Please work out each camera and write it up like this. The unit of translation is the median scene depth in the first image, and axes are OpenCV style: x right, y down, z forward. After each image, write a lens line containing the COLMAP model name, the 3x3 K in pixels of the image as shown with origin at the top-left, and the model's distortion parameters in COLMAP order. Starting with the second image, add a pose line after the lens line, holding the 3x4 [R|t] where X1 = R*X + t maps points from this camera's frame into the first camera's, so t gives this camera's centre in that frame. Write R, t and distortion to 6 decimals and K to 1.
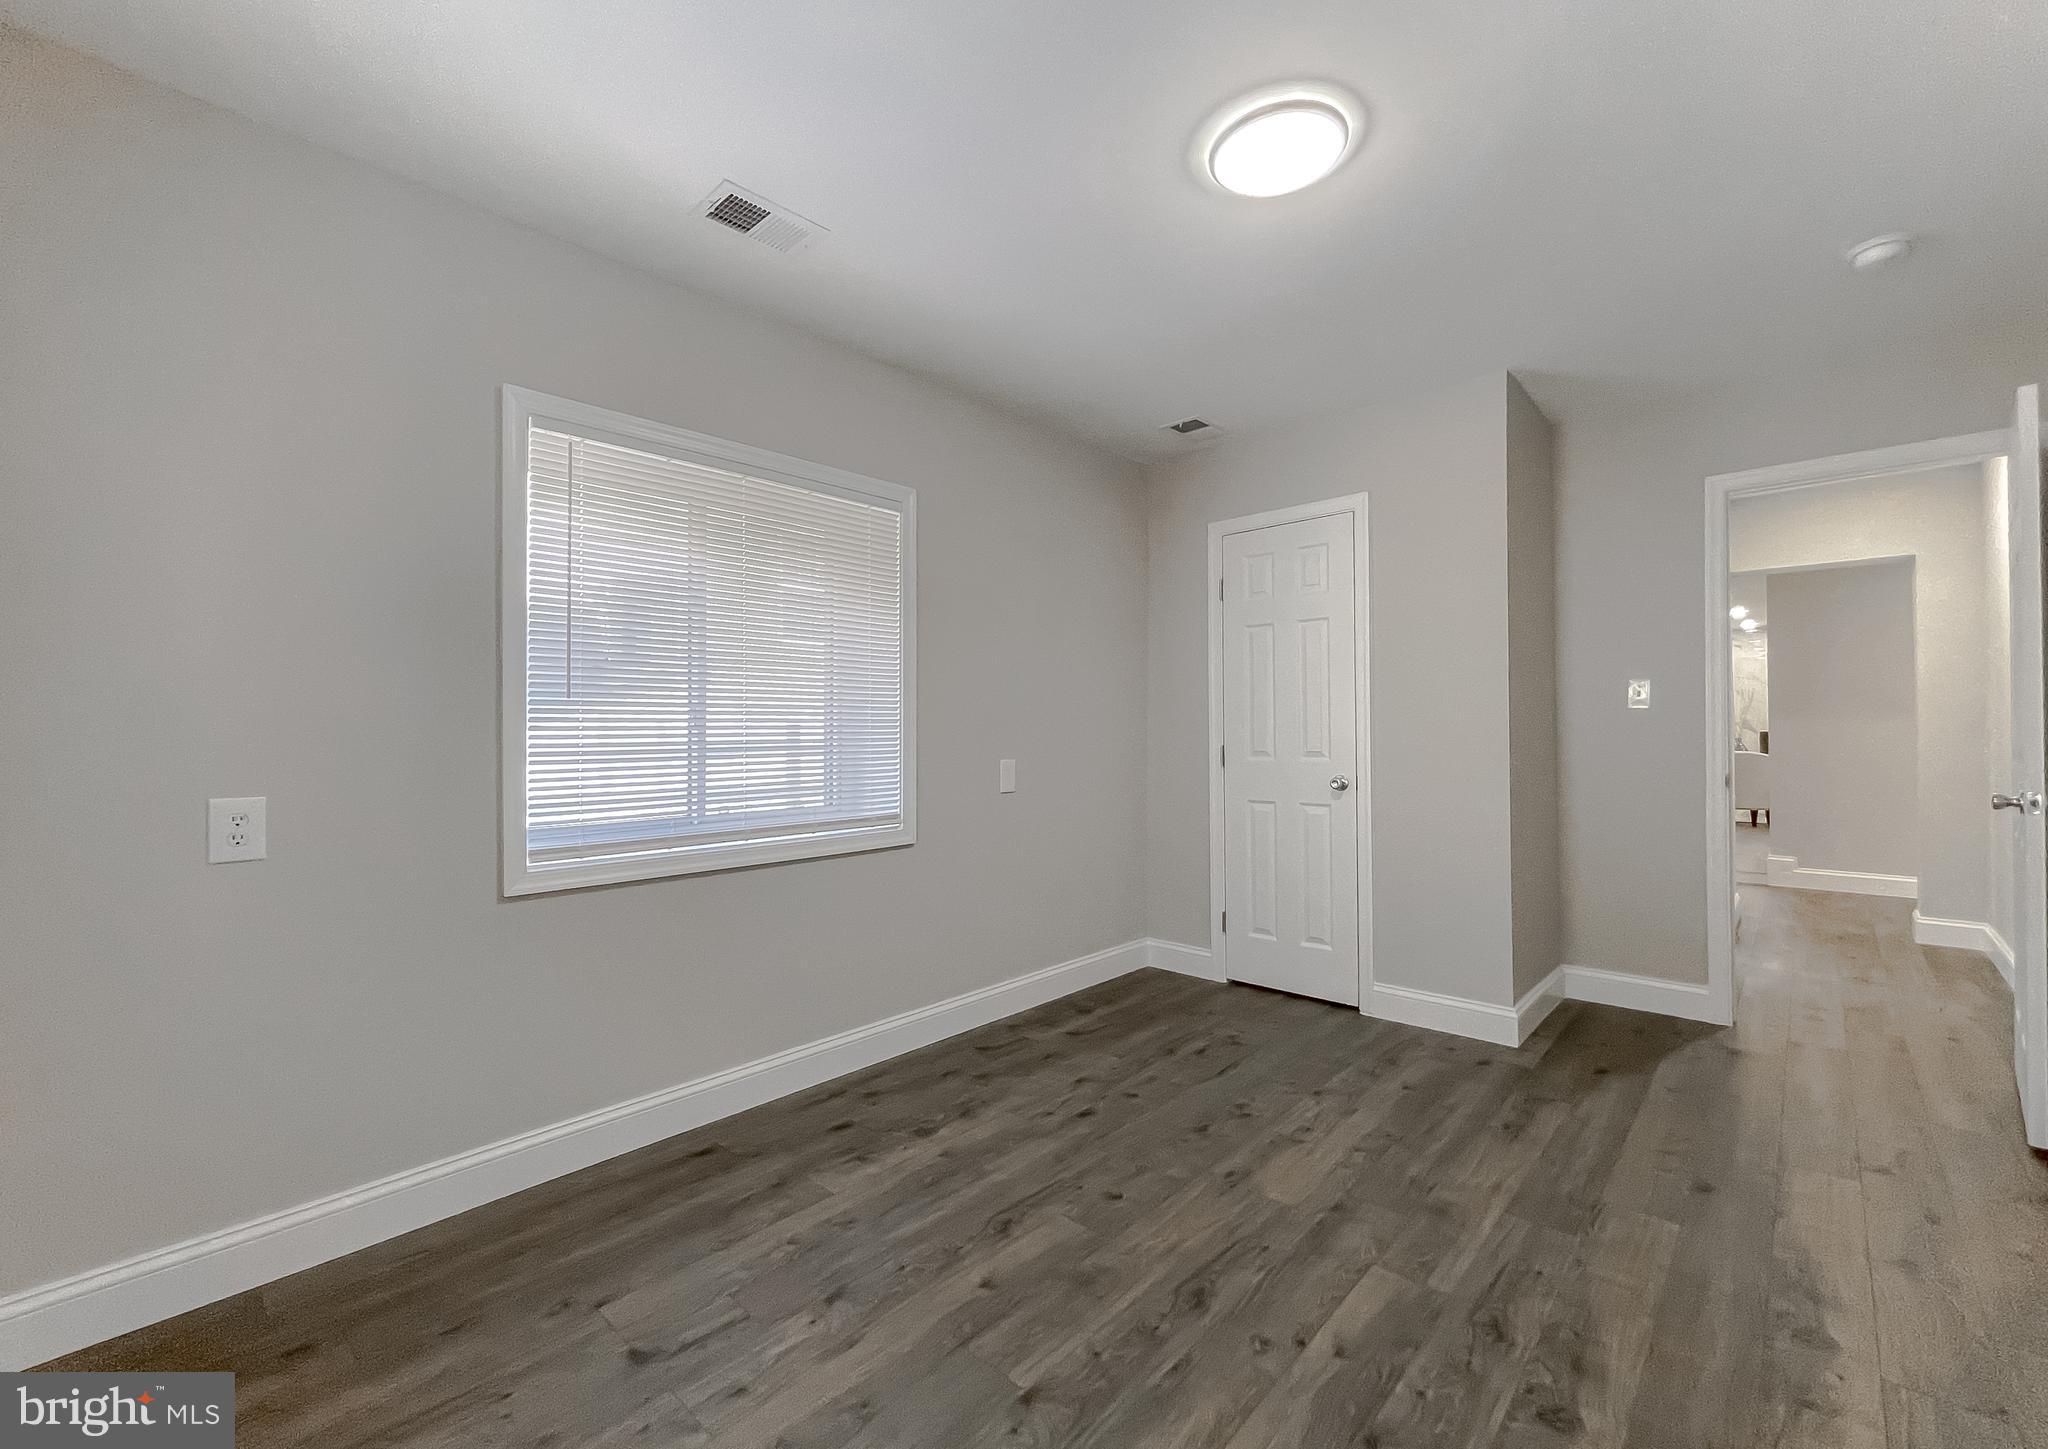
lens RADIAL K [[855.8, 0, 1024.0], [0, 855.8, 724.5], [0, 0, 1]] dist [0.000333, 0.000988]
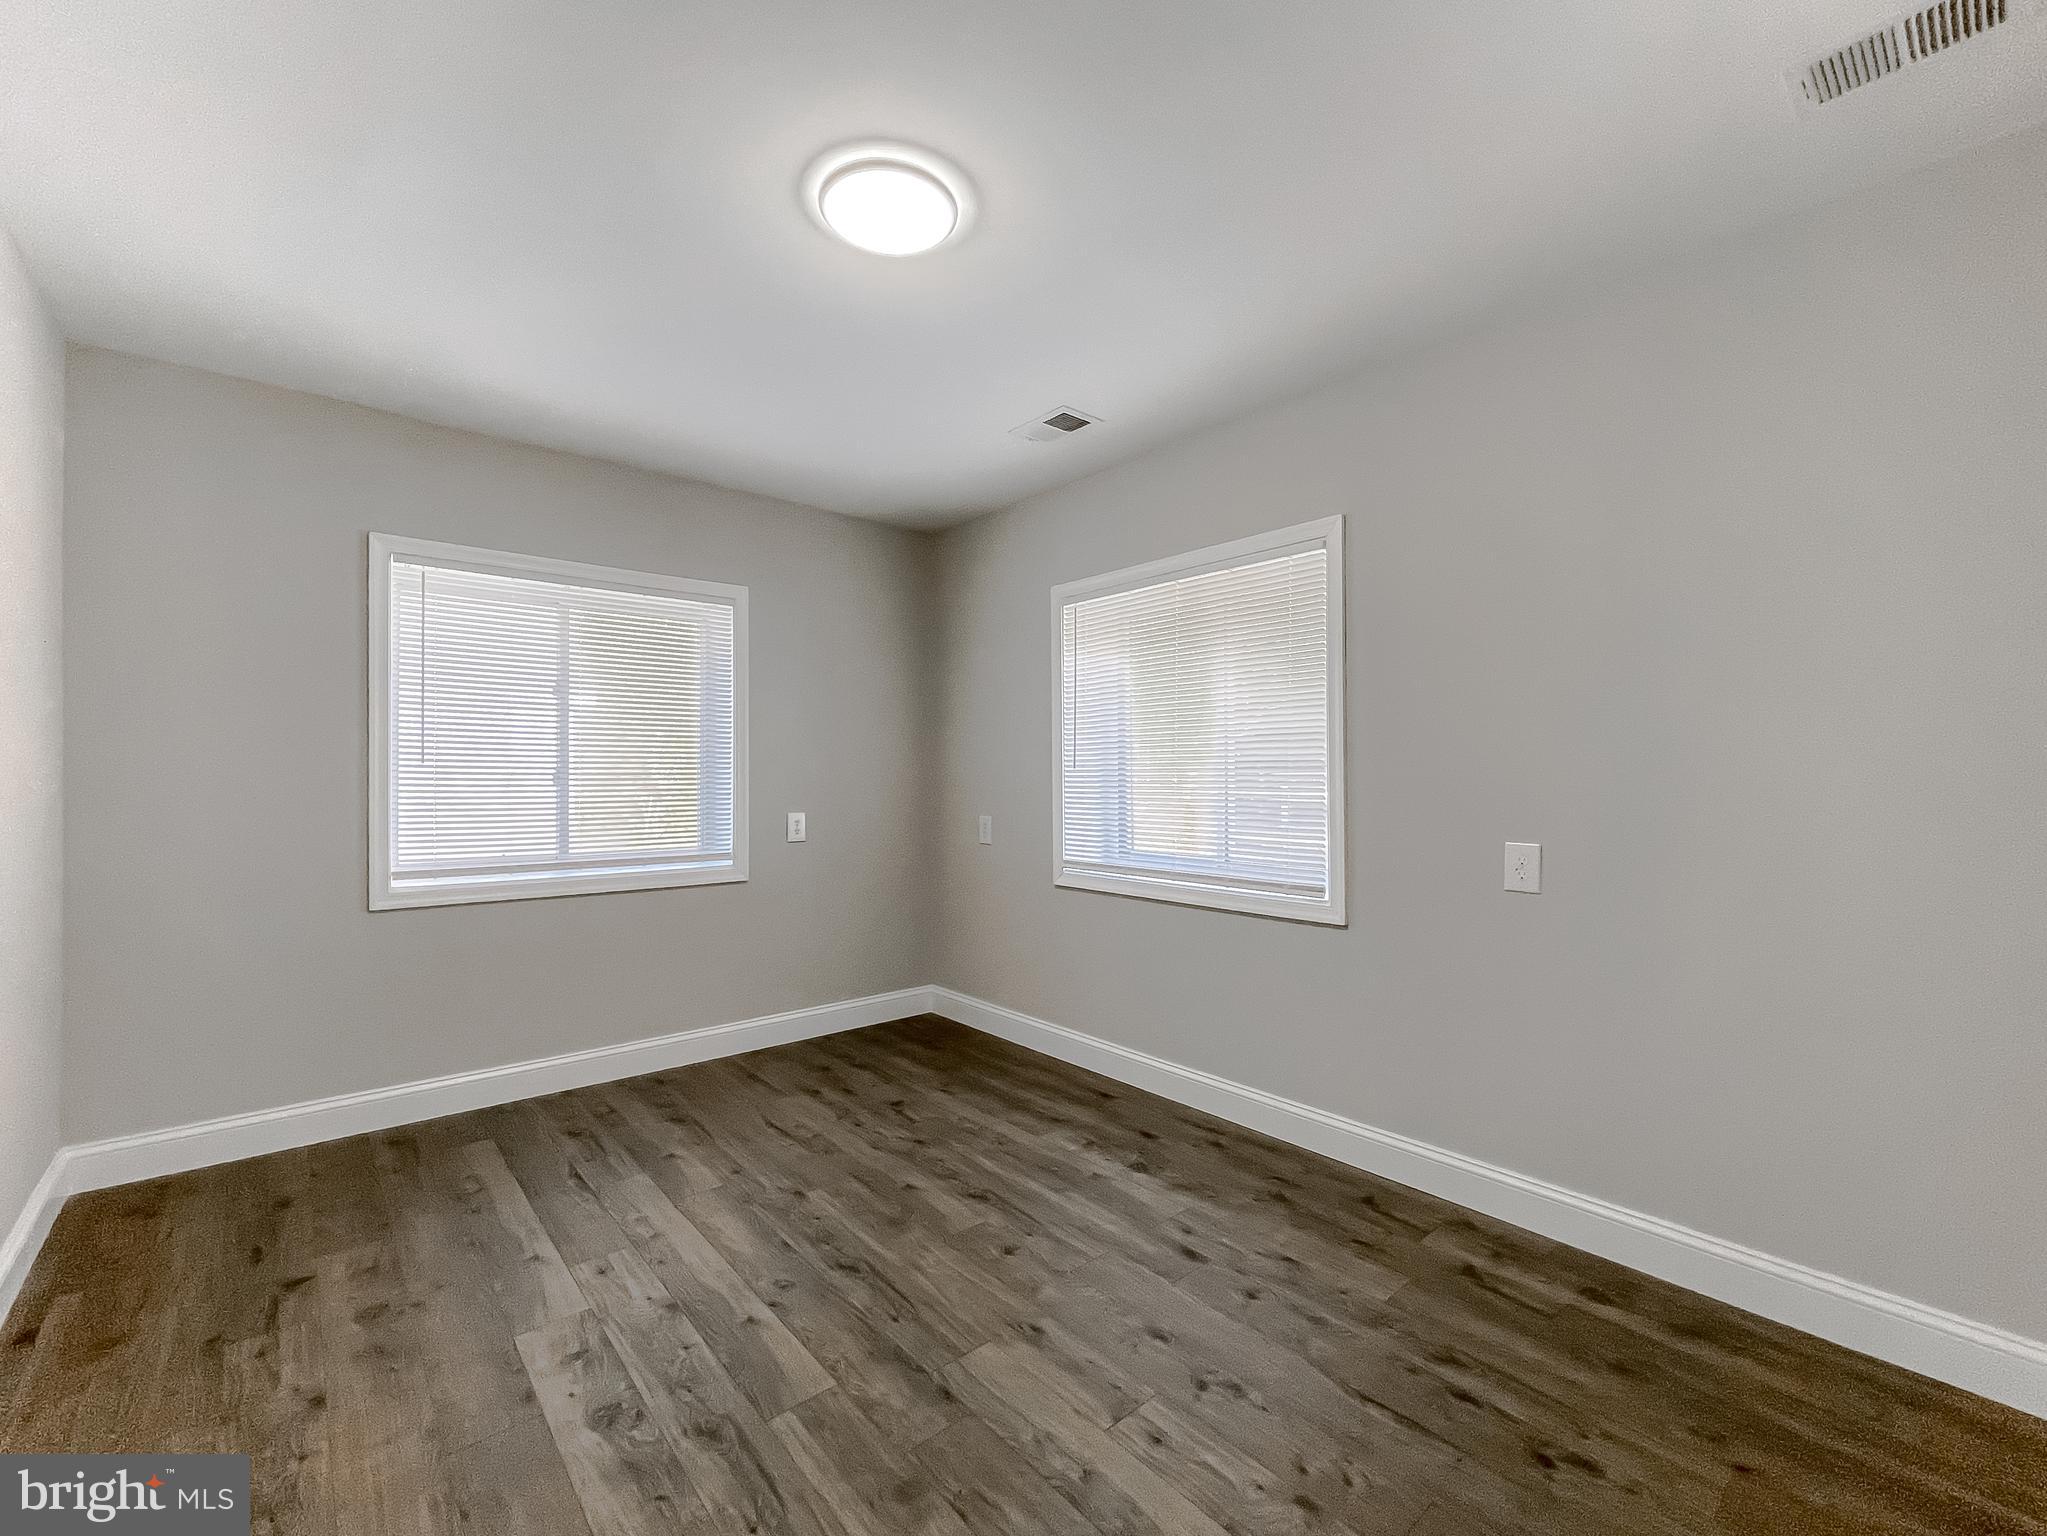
lens RADIAL K [[887.8, 0, 1023.5], [0, 887.8, 768.0], [0, 0, 1]] dist [-0.002699, 0.000198]
pose [[-0.131503, -0.001807, -0.991314, 0.987559], [0.011559, 0.999928, -0.003357, -0.024122], [0.991248, -0.011900, -0.131472, 0.984847]]
